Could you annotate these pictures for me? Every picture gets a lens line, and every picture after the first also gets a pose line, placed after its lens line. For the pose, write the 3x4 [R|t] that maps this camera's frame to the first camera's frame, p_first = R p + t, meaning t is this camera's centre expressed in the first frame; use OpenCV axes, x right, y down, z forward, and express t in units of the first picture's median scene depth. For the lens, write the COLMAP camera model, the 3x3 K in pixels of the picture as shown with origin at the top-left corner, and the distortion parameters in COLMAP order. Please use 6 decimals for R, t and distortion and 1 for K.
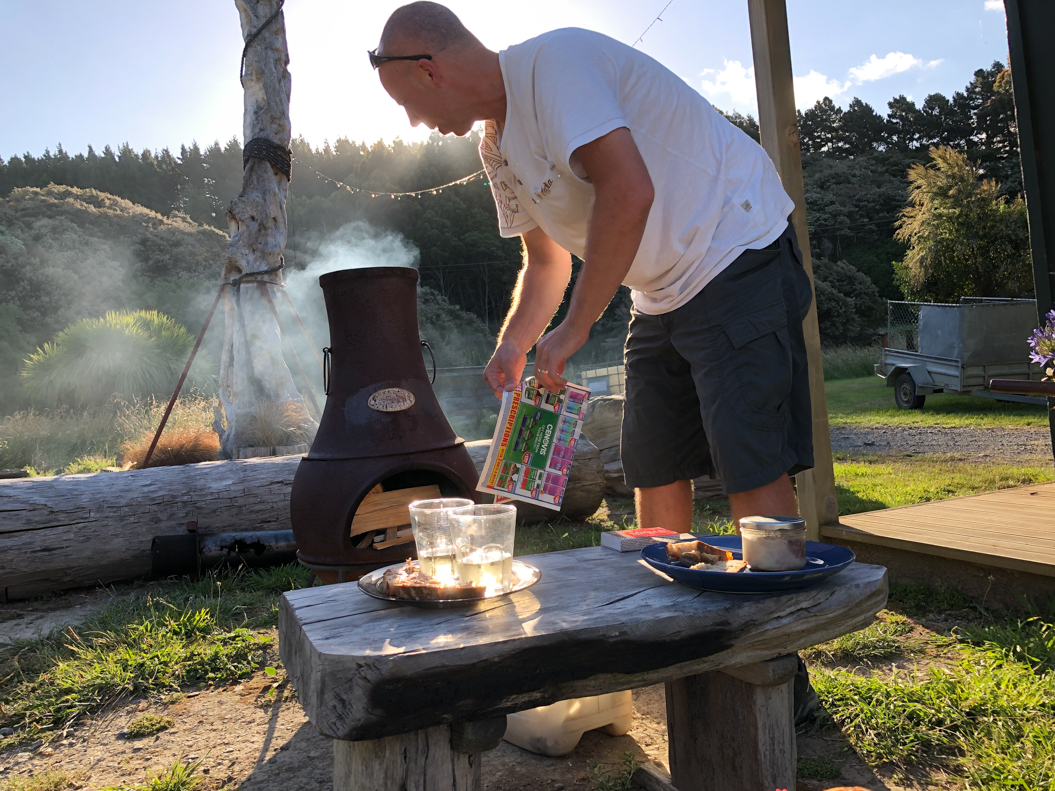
lens RADIAL K [[854.5, 0, 527.5], [0, 854.5, 395.5], [0, 0, 1]] dist [0.009899, 0.005053]
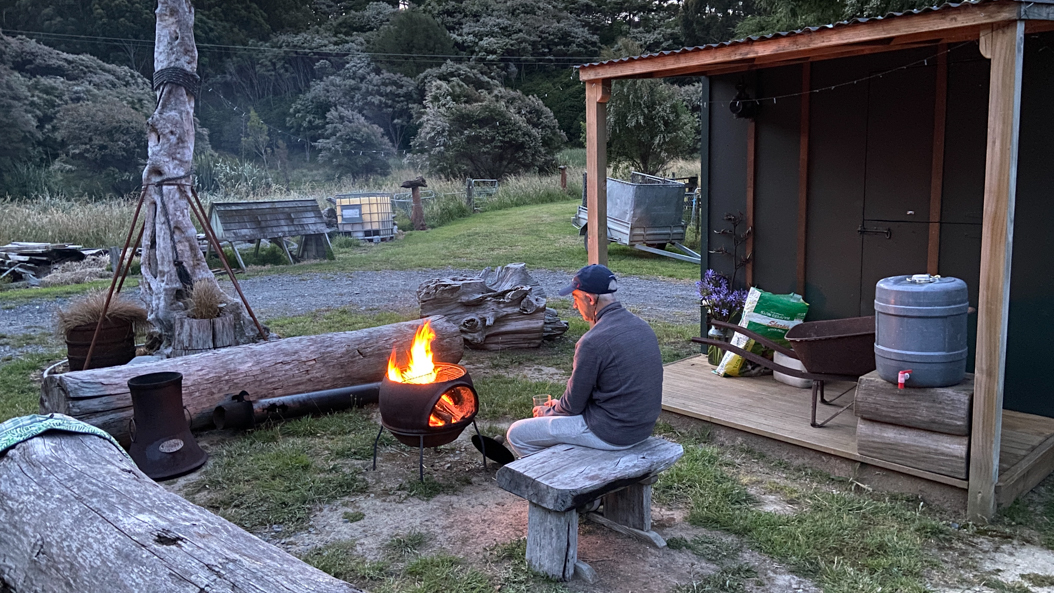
lens RADIAL K [[797.2, 0, 527.0], [0, 797.2, 296.5], [0, 0, 1]] dist [0.098212, 0.000381]
pose [[0.927192, 0.007135, 0.374519, -0.283460], [-0.062134, 0.988898, 0.134985, -0.163015], [-0.369397, -0.148427, 0.917341, -0.330803]]
